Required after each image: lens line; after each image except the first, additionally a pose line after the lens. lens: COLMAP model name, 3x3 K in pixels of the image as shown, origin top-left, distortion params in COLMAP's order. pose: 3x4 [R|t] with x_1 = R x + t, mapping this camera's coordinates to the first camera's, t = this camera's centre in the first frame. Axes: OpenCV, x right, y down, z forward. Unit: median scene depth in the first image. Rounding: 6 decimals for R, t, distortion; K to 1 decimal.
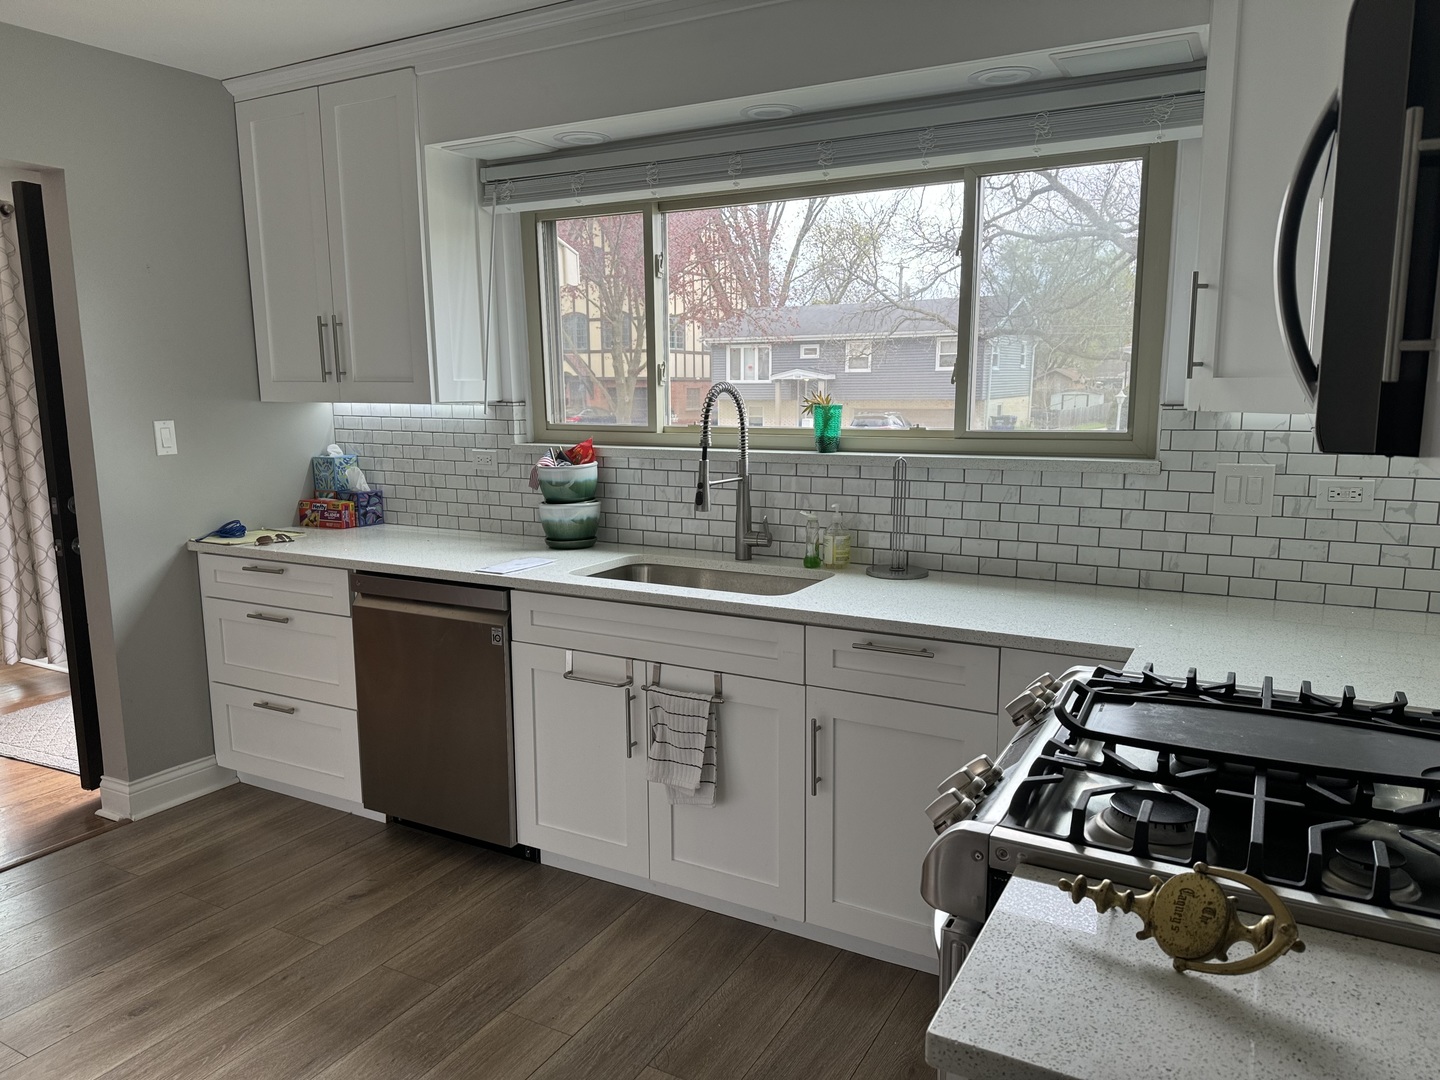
lens RADIAL K [[1007.7, 0, 718.0], [0, 1007.7, 545.7], [0, 0, 1]] dist [0.138560, -0.170641]
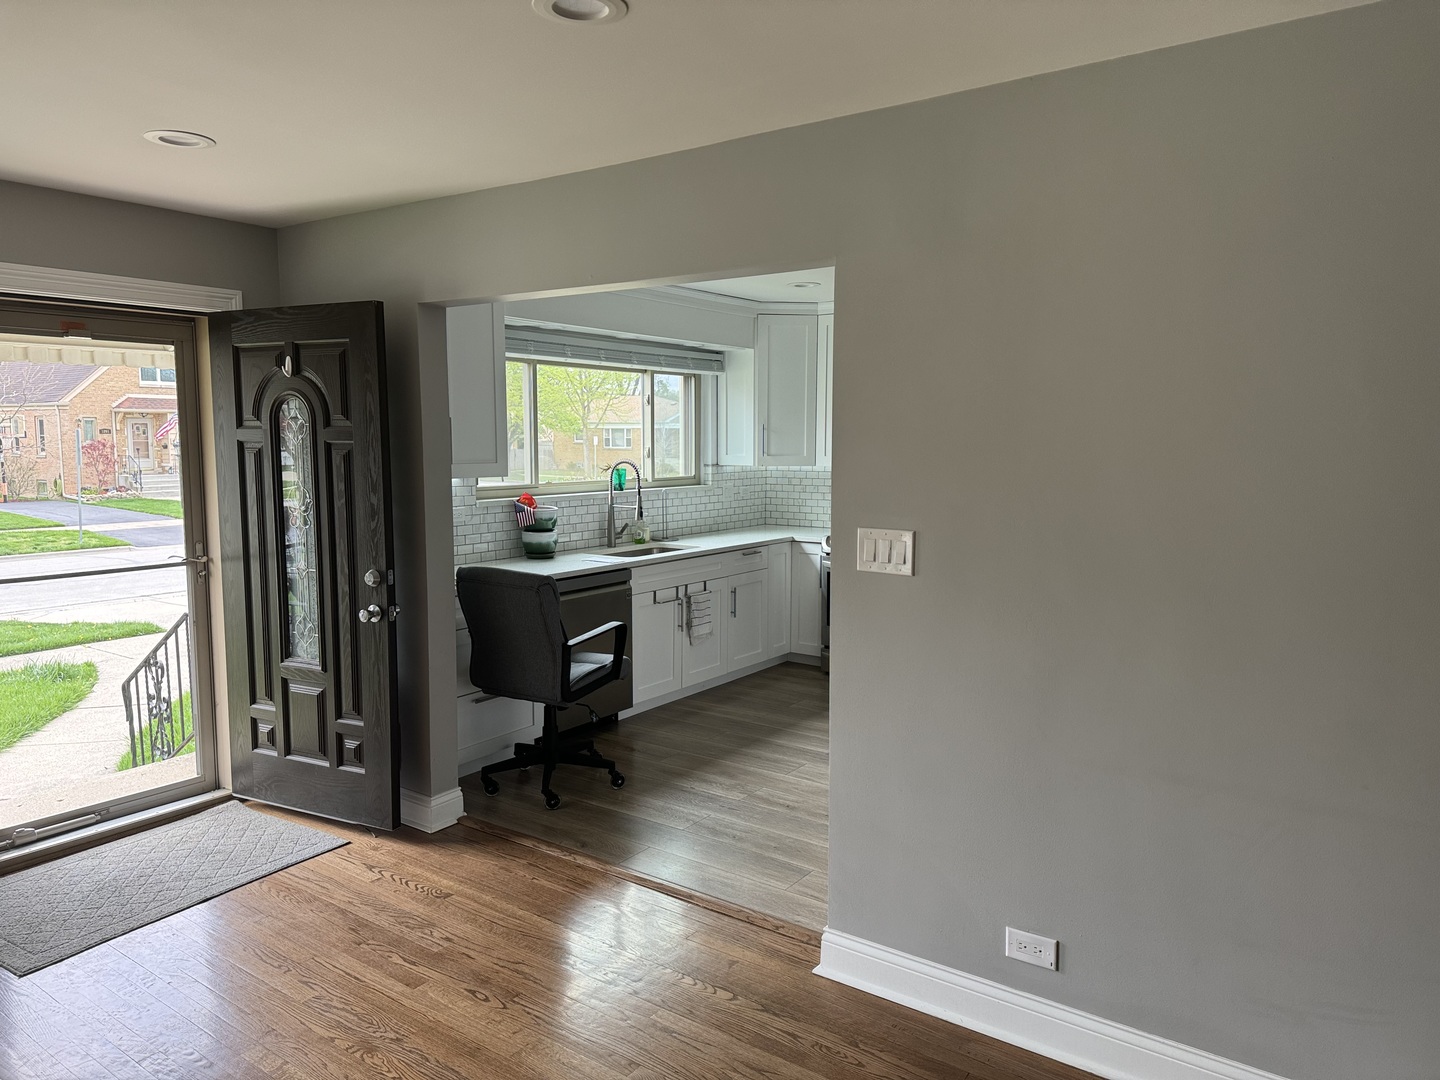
lens RADIAL K [[1007.7, 0, 718.0], [0, 1007.7, 545.7], [0, 0, 1]] dist [0.138560, -0.170641]
pose [[0.118993, -0.104701, 0.987359, -2.077195], [0.156398, 0.983987, 0.085495, -0.137087], [-0.980500, 0.144247, 0.133463, 0.579612]]
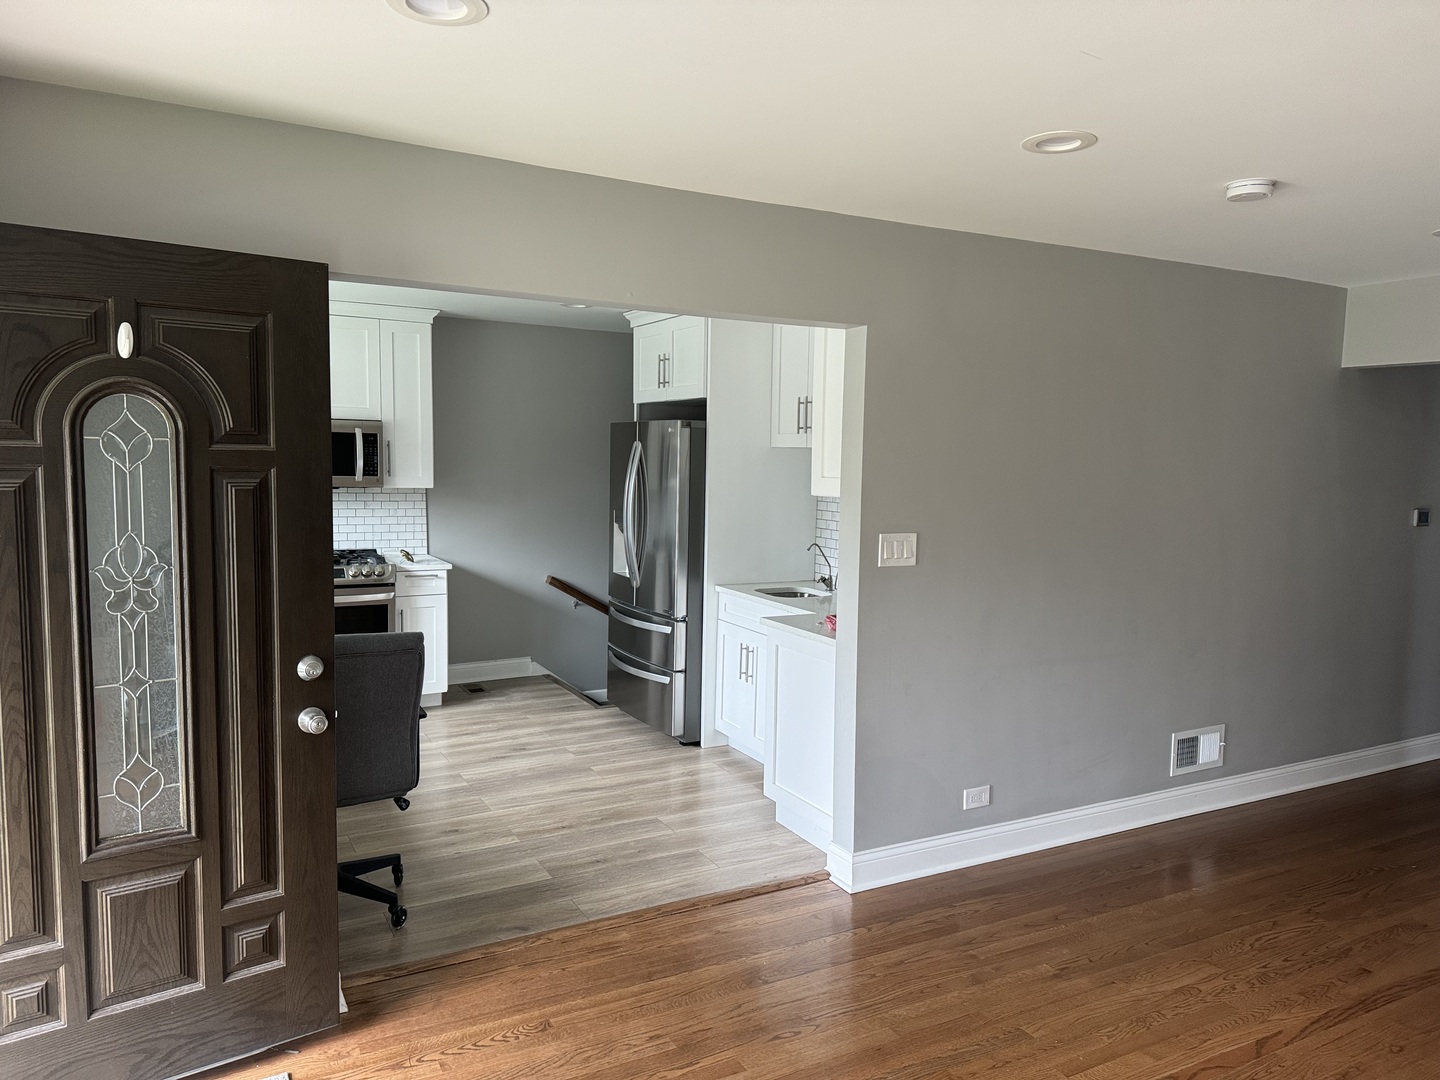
lens RADIAL K [[1007.7, 0, 718.0], [0, 1007.7, 545.7], [0, 0, 1]] dist [0.138560, -0.170641]
pose [[-0.842647, -0.057876, 0.535347, -1.588171], [0.073670, 0.972467, 0.221091, -0.340871], [-0.533403, 0.225741, -0.815182, 1.776900]]
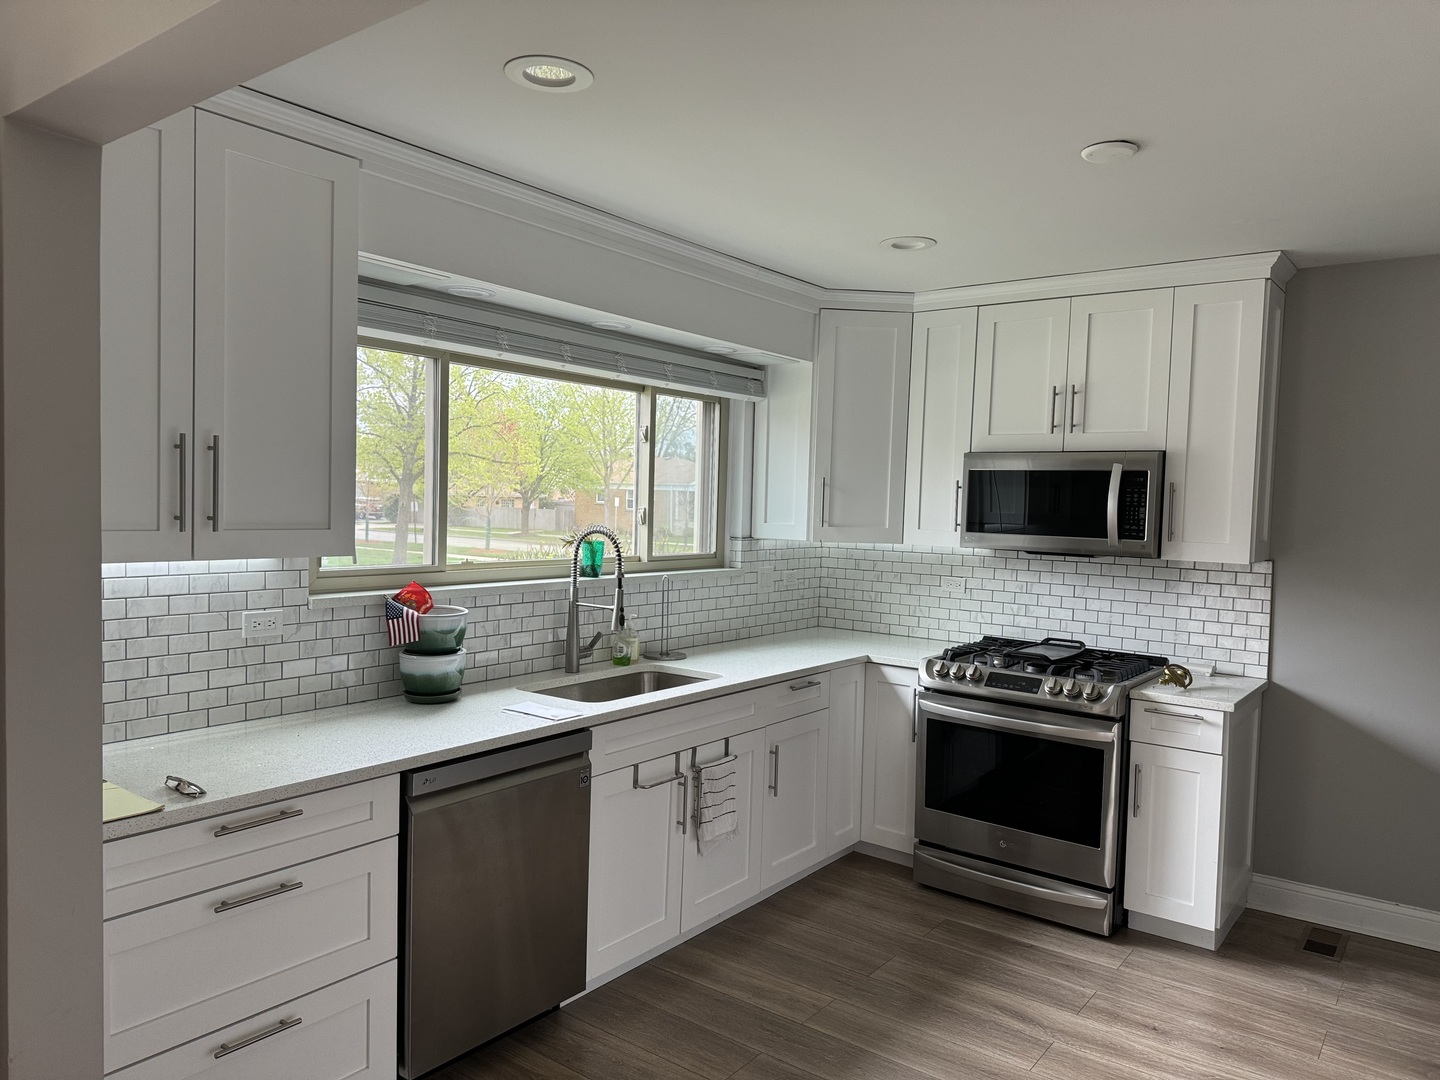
lens RADIAL K [[1007.7, 0, 718.0], [0, 1007.7, 545.7], [0, 0, 1]] dist [0.138560, -0.170641]
pose [[0.142857, -0.038088, 0.989010, -1.218271], [0.128983, 0.991454, 0.019552, -0.146514], [-0.981303, 0.124772, 0.146549, 0.699094]]
